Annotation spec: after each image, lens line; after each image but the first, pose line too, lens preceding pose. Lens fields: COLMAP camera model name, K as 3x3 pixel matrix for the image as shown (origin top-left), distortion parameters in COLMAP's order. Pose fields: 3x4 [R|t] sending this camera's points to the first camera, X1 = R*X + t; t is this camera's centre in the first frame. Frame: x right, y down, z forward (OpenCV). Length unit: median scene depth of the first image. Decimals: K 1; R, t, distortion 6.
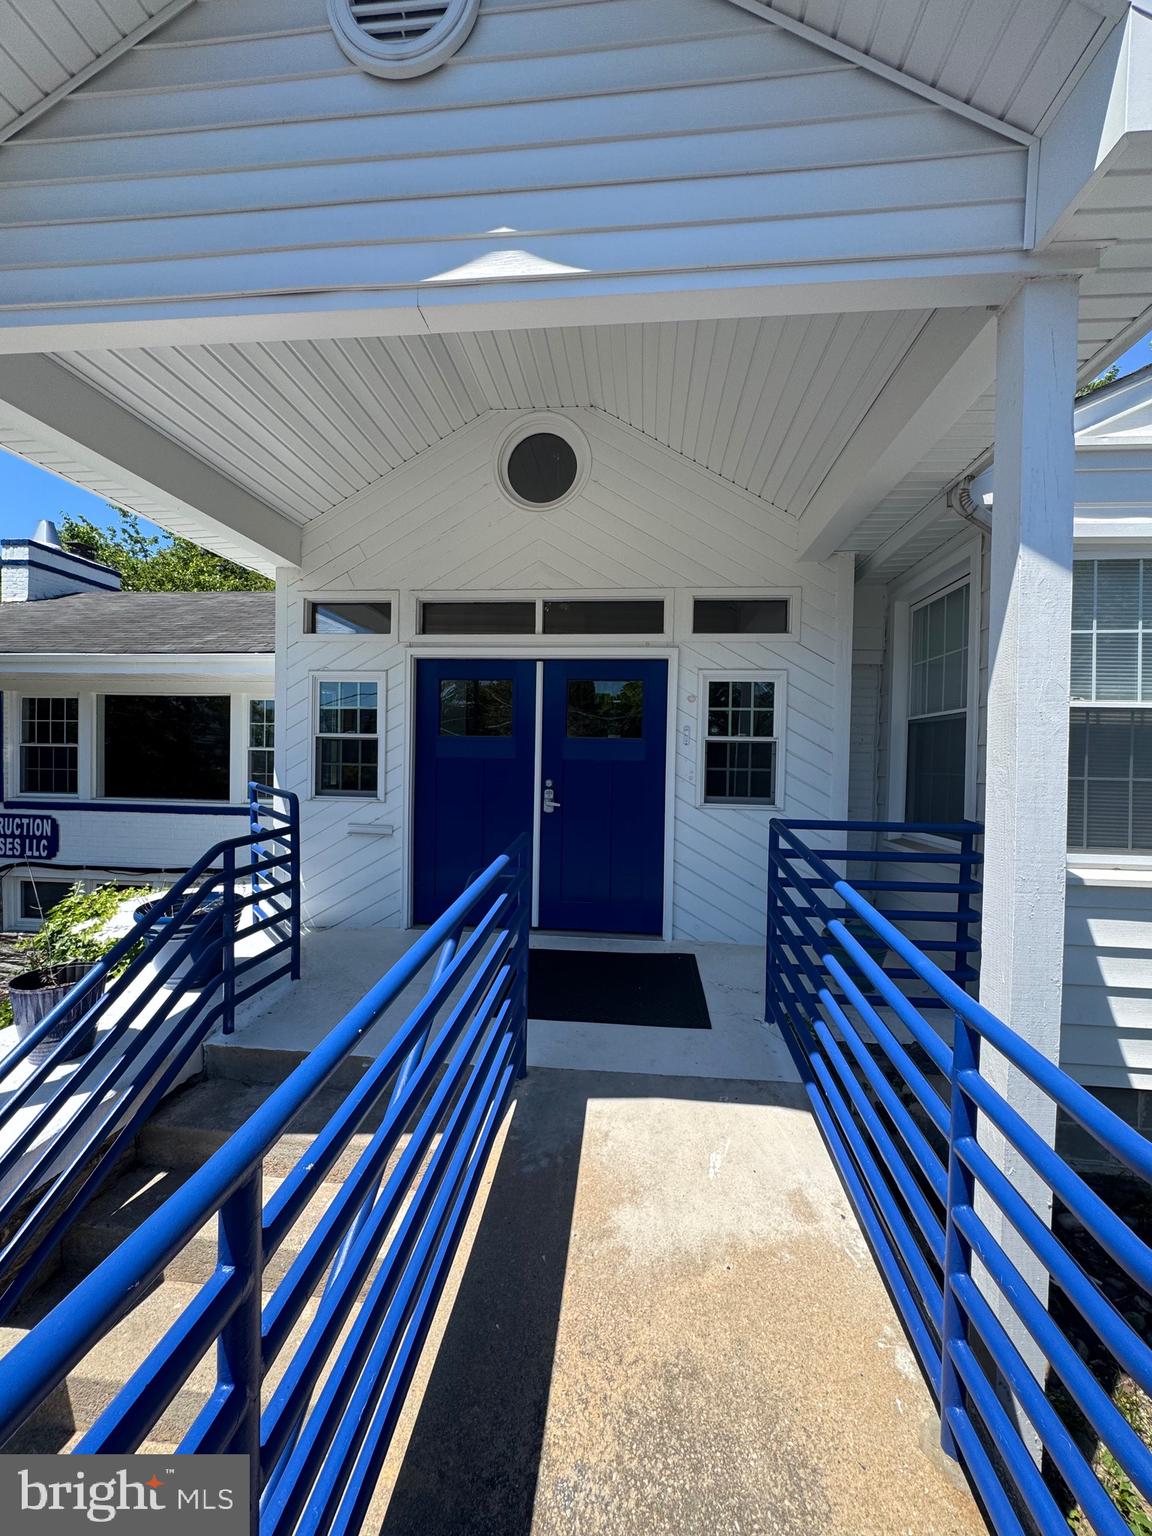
lens RADIAL K [[616.8, 0, 576.0], [0, 616.8, 768.0], [0, 0, 1]] dist [-0.002597, -0.000264]
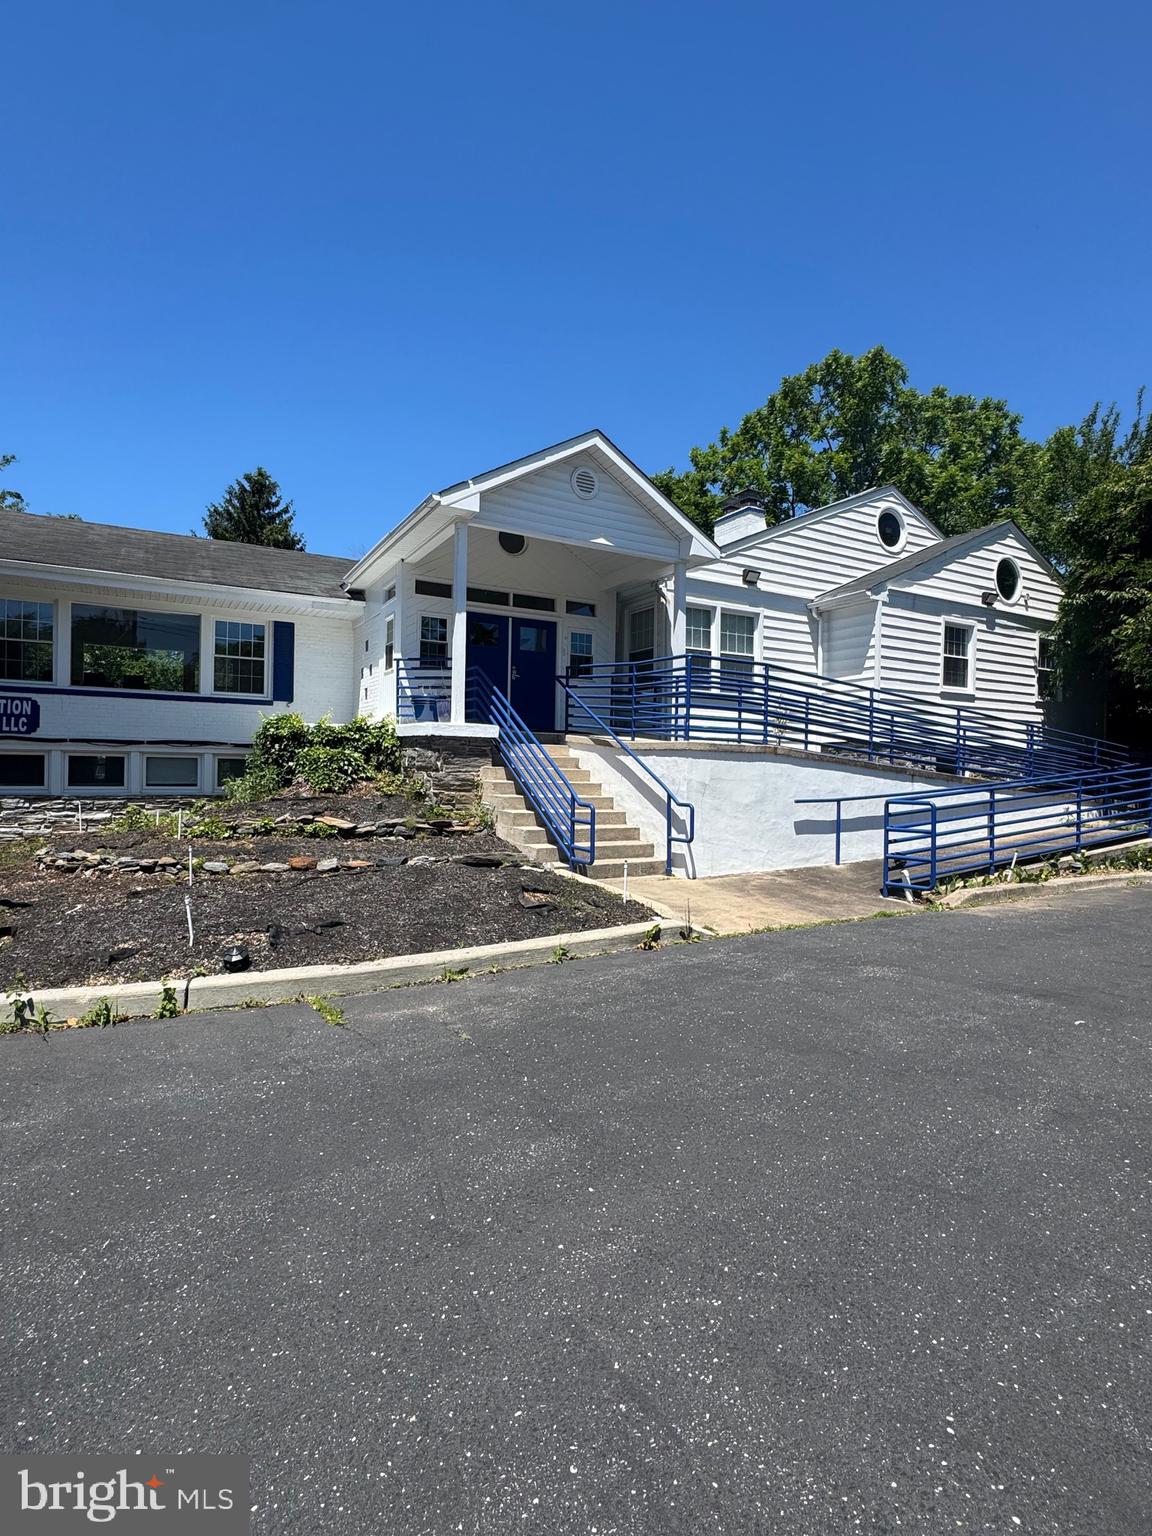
lens RADIAL K [[746.7, 0, 576.0], [0, 746.7, 768.0], [0, 0, 1]] dist [-0.005677, 0.000186]
pose [[0.817202, -0.009325, 0.576275, -1.542367], [0.007375, 0.999956, 0.005721, 0.406072], [-0.576304, -0.000425, 0.817236, -1.563107]]
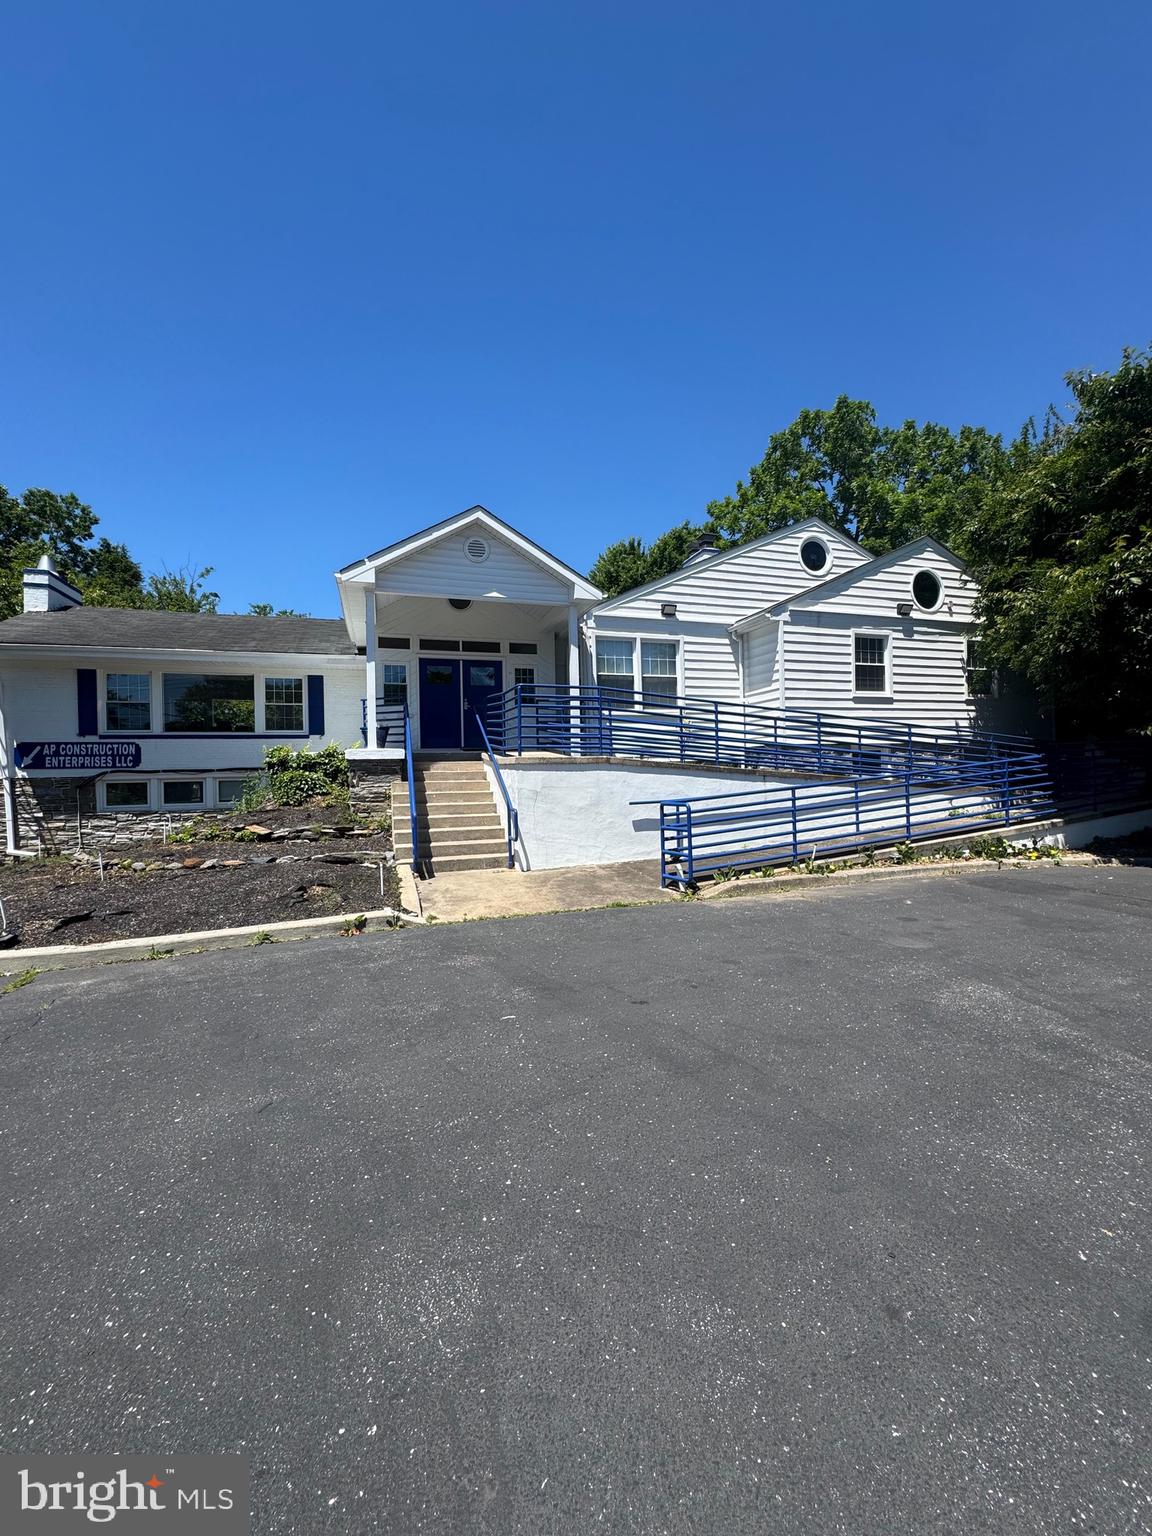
lens RADIAL K [[599.3, 0, 576.0], [0, 599.3, 768.0], [0, 0, 1]] dist [-0.003198, -0.000094]
pose [[0.913506, -0.039270, 0.404925, -0.759179], [0.045417, 0.998953, -0.005580, 0.403704], [-0.404282, 0.023488, 0.914333, -1.940844]]
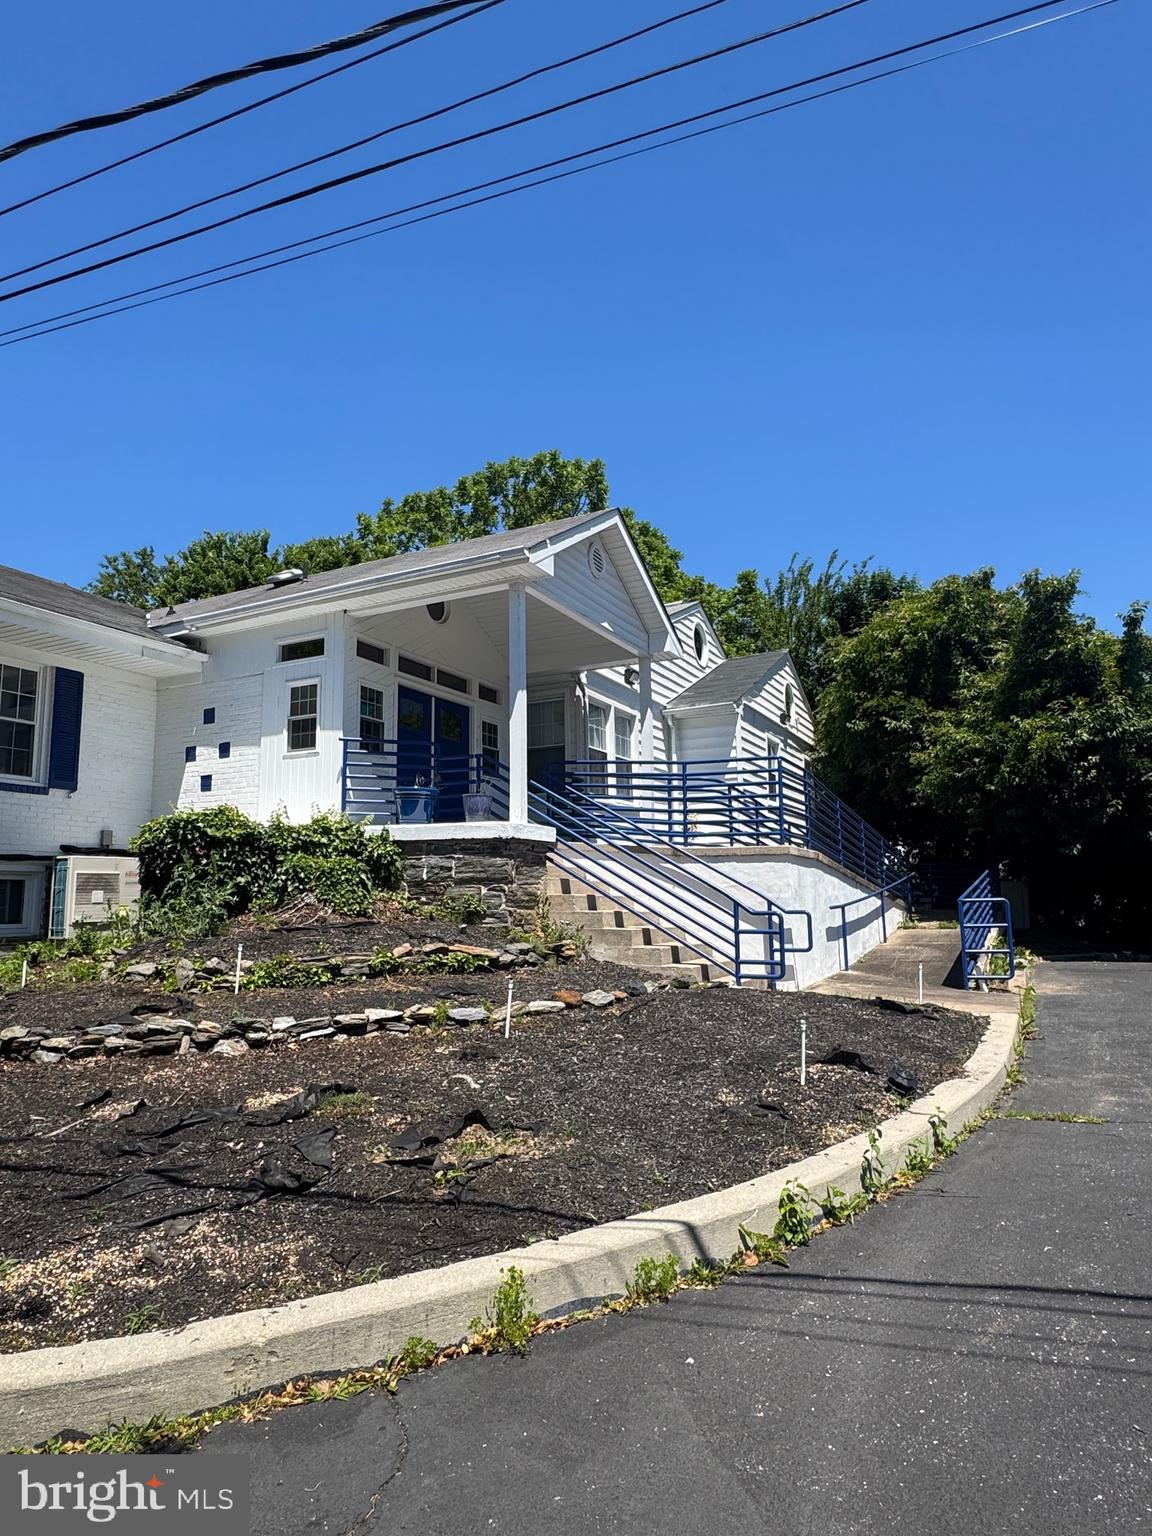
lens RADIAL K [[915.5, 0, 560.1], [0, 915.5, 773.4], [0, 0, 1]] dist [0.000672, -0.000028]
pose [[0.374150, 0.100224, 0.921937, -2.560876], [0.028283, 0.992447, -0.119367, 0.428408], [-0.926937, 0.070736, 0.368489, -0.444400]]
